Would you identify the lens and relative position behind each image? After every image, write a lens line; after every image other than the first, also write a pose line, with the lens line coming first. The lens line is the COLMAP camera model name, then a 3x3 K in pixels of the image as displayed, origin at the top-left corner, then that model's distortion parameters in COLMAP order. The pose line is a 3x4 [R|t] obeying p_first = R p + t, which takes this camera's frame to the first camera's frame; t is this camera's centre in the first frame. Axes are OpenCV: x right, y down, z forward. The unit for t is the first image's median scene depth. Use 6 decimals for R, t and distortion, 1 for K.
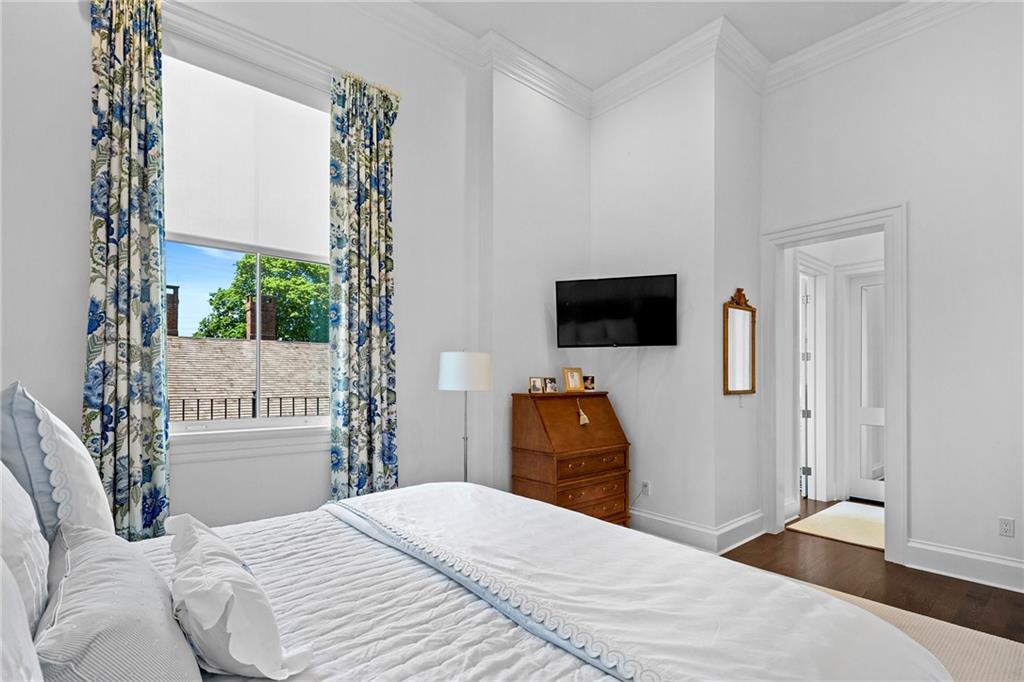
lens RADIAL K [[496.6, 0, 480.1], [0, 496.6, 378.2], [0, 0, 1]] dist [0.003114, -0.002791]
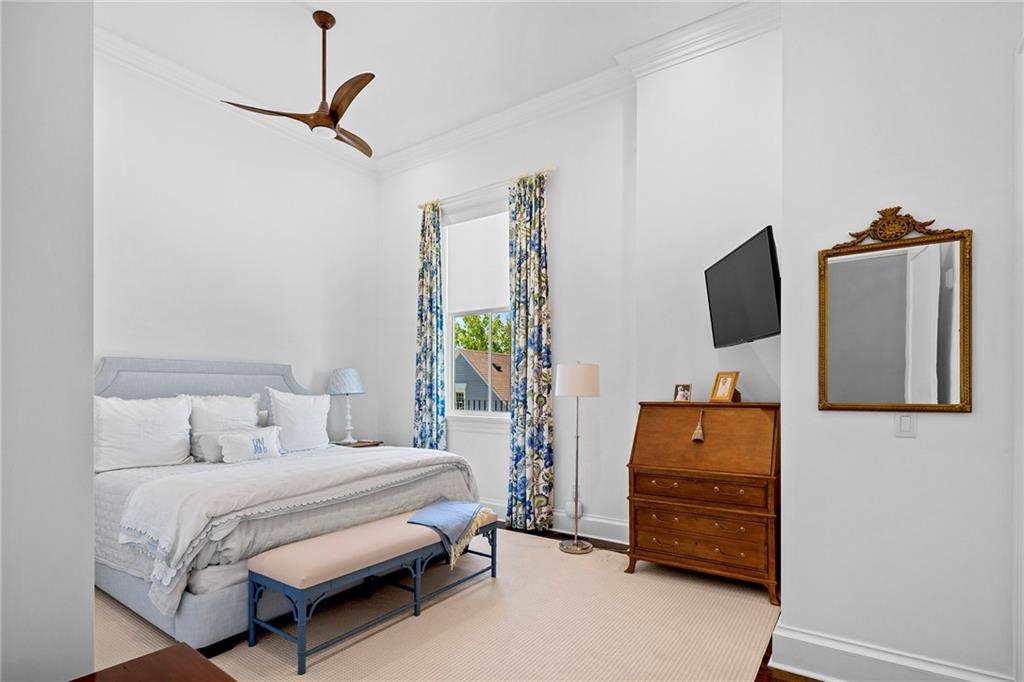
lens RADIAL K [[496.6, 0, 522.7], [0, 496.6, 391.8], [0, 0, 1]] dist [0.003114, -0.002791]
pose [[0.281538, 0.001498, -0.959549, 1.493572], [-0.000735, 0.999999, 0.001345, 0.017556], [0.959550, 0.000327, 0.281538, 0.789996]]
